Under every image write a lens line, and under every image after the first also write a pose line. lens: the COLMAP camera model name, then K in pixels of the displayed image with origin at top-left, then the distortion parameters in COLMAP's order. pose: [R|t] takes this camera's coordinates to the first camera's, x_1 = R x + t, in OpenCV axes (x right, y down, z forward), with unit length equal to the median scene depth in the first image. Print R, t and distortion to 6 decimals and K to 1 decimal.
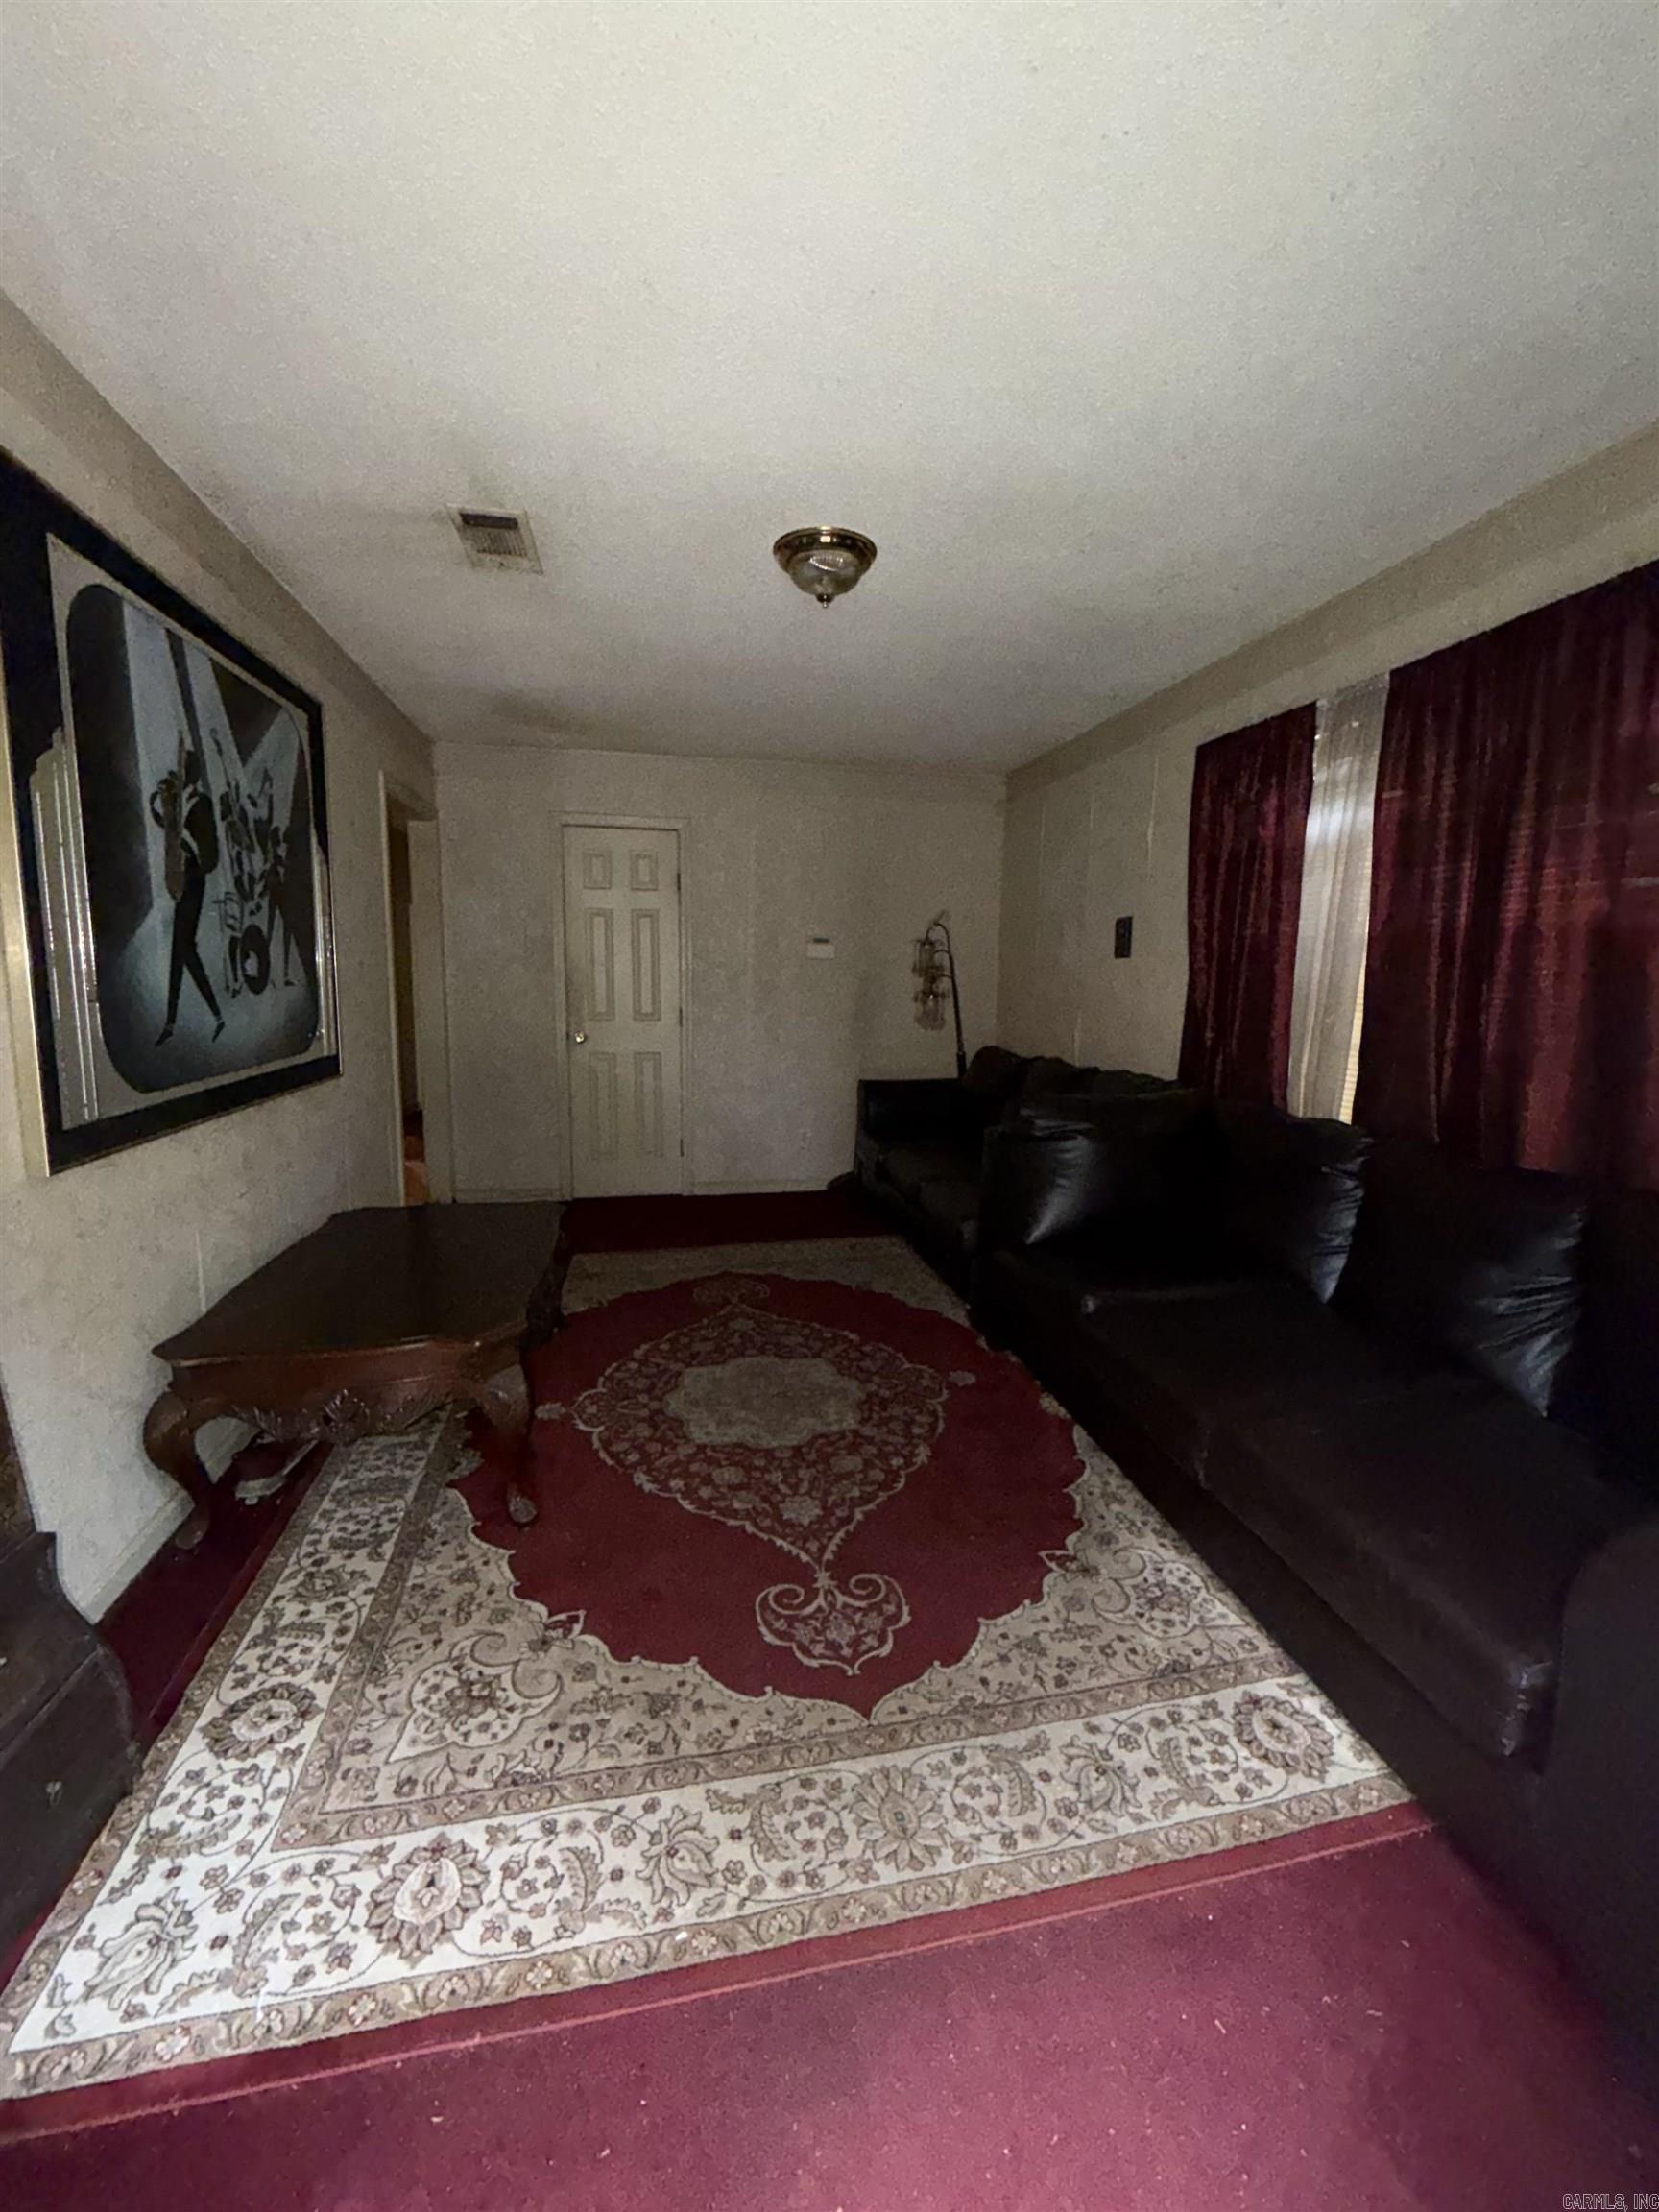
lens RADIAL K [[883.3, 0, 824.7], [0, 883.3, 1150.2], [0, 0, 1]] dist [-0.000614, 0.000567]
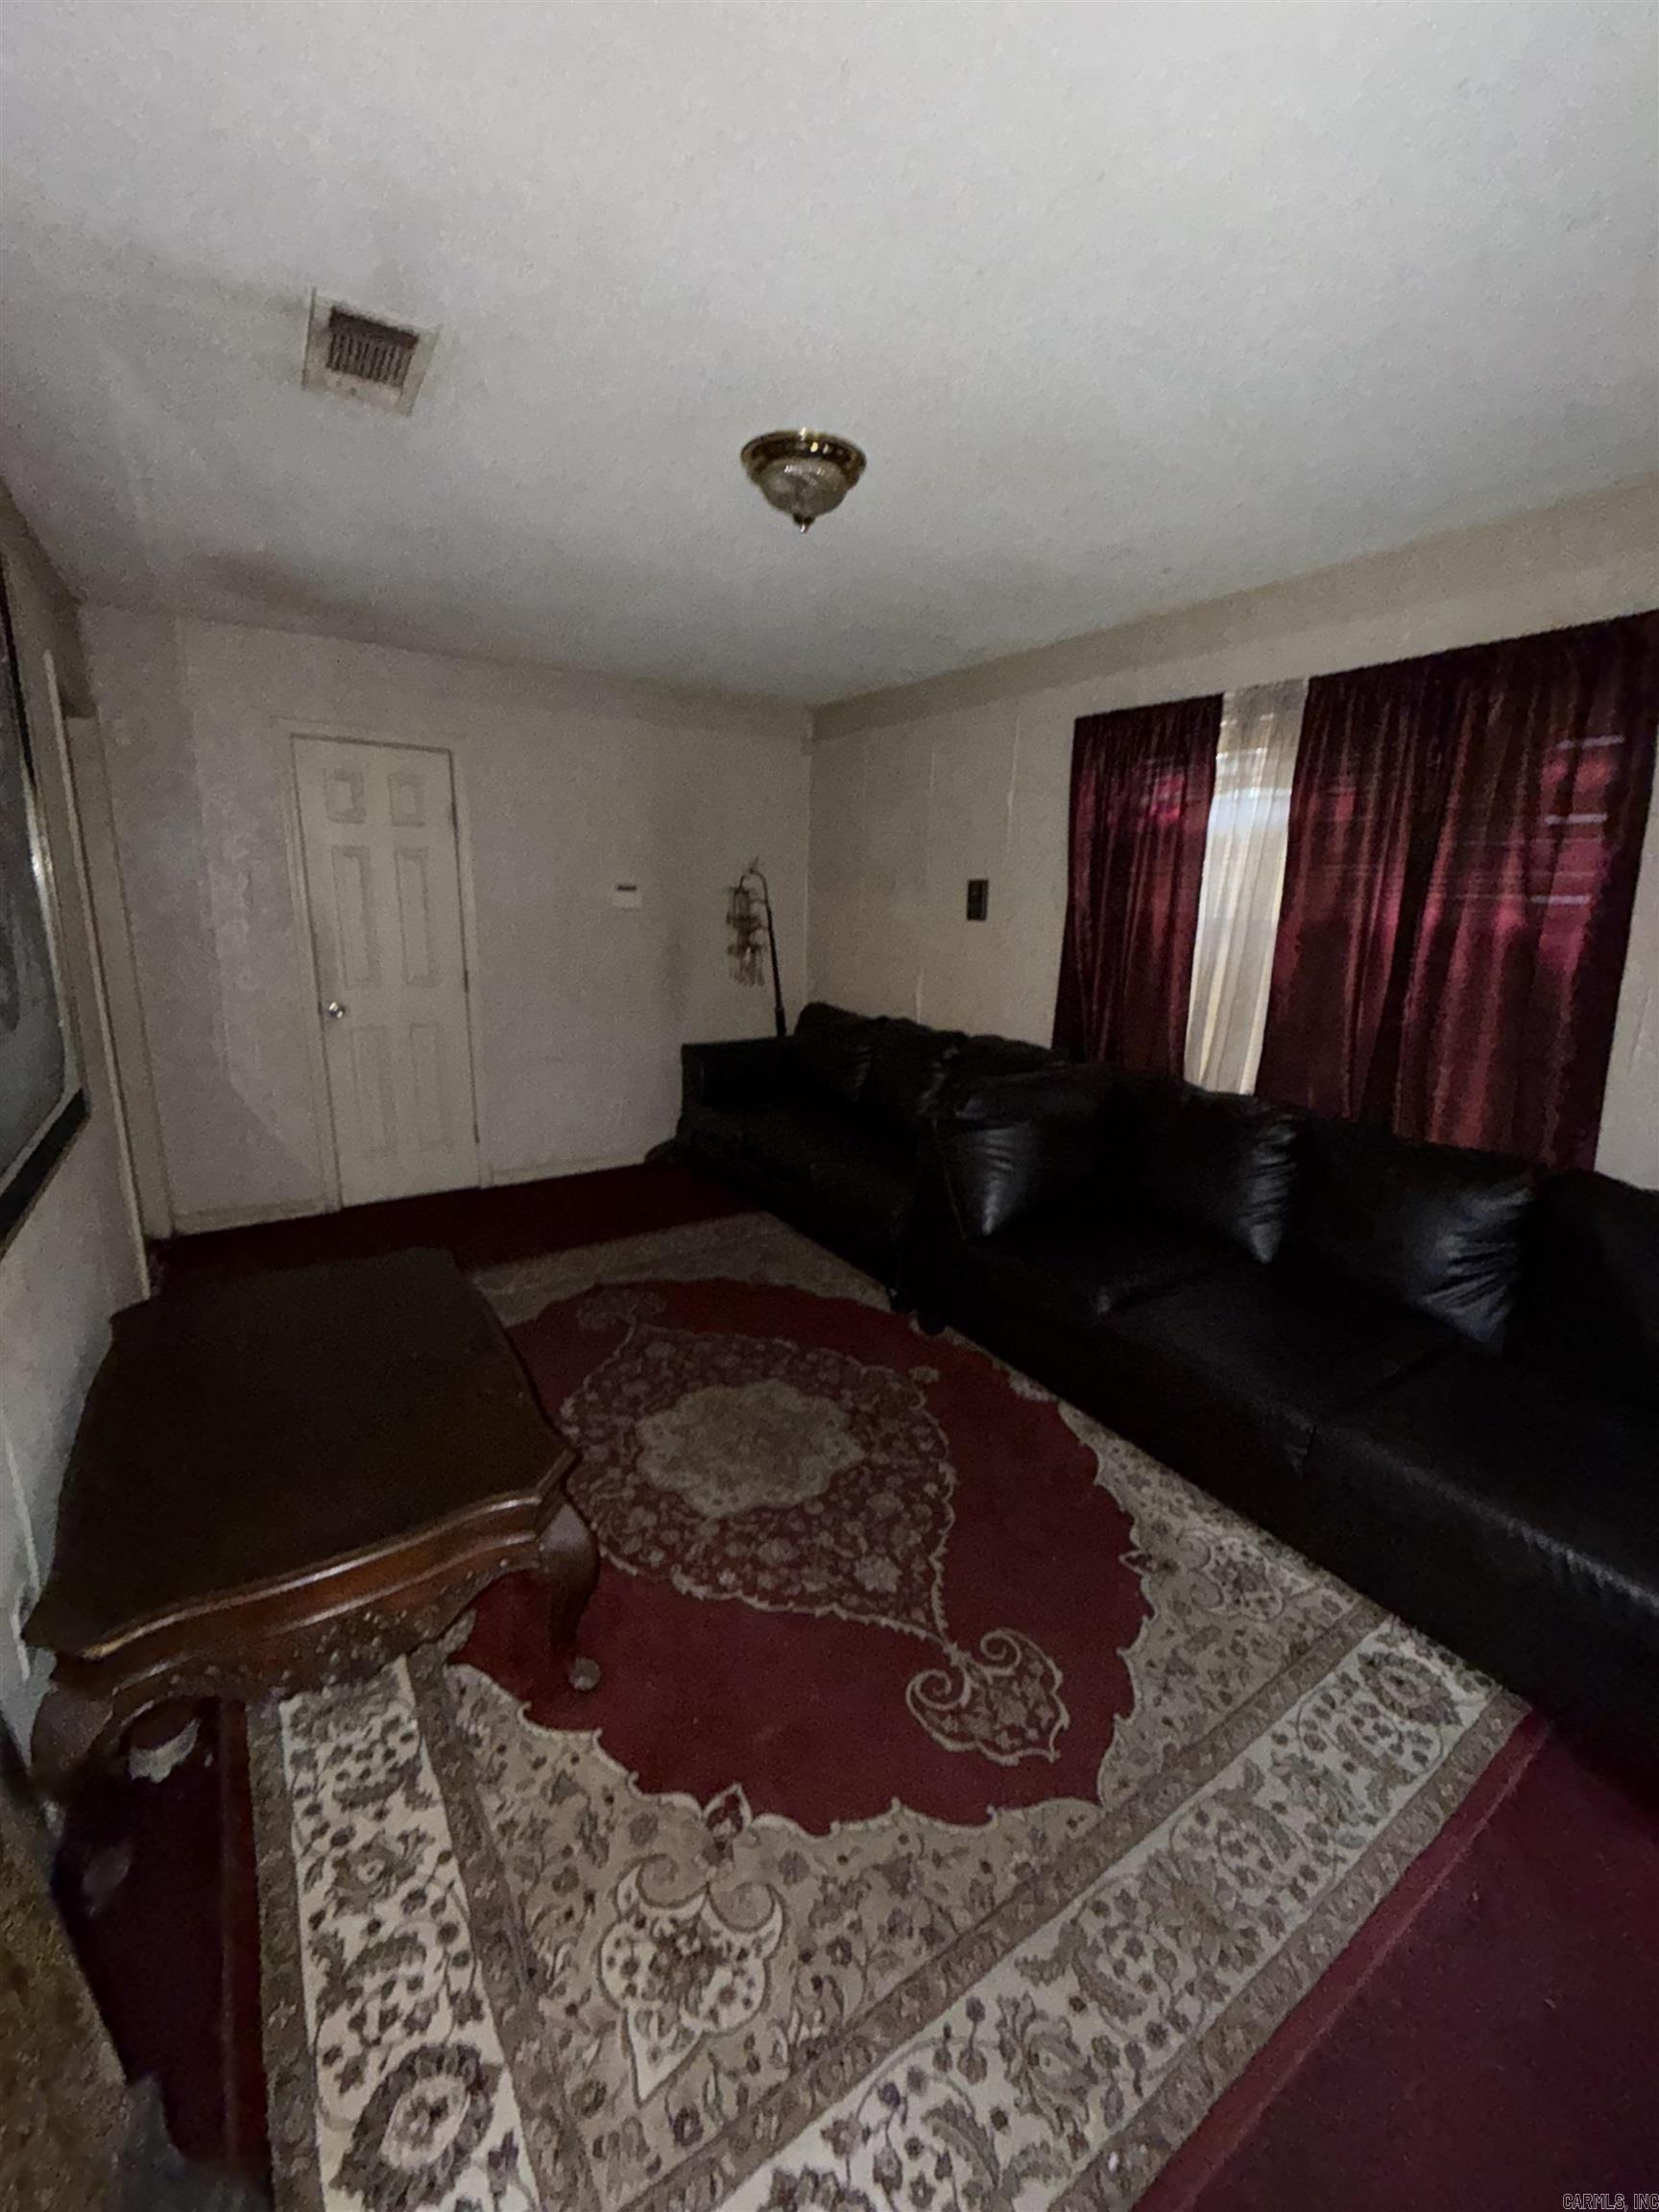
lens RADIAL K [[883.3, 0, 825.3], [0, 883.3, 1144.3], [0, 0, 1]] dist [-0.000614, 0.000567]
pose [[0.928081, -0.095445, 0.359940, -0.371906], [0.062506, 0.992809, 0.102096, -0.138517], [-0.367096, -0.072255, 0.927372, 0.198350]]
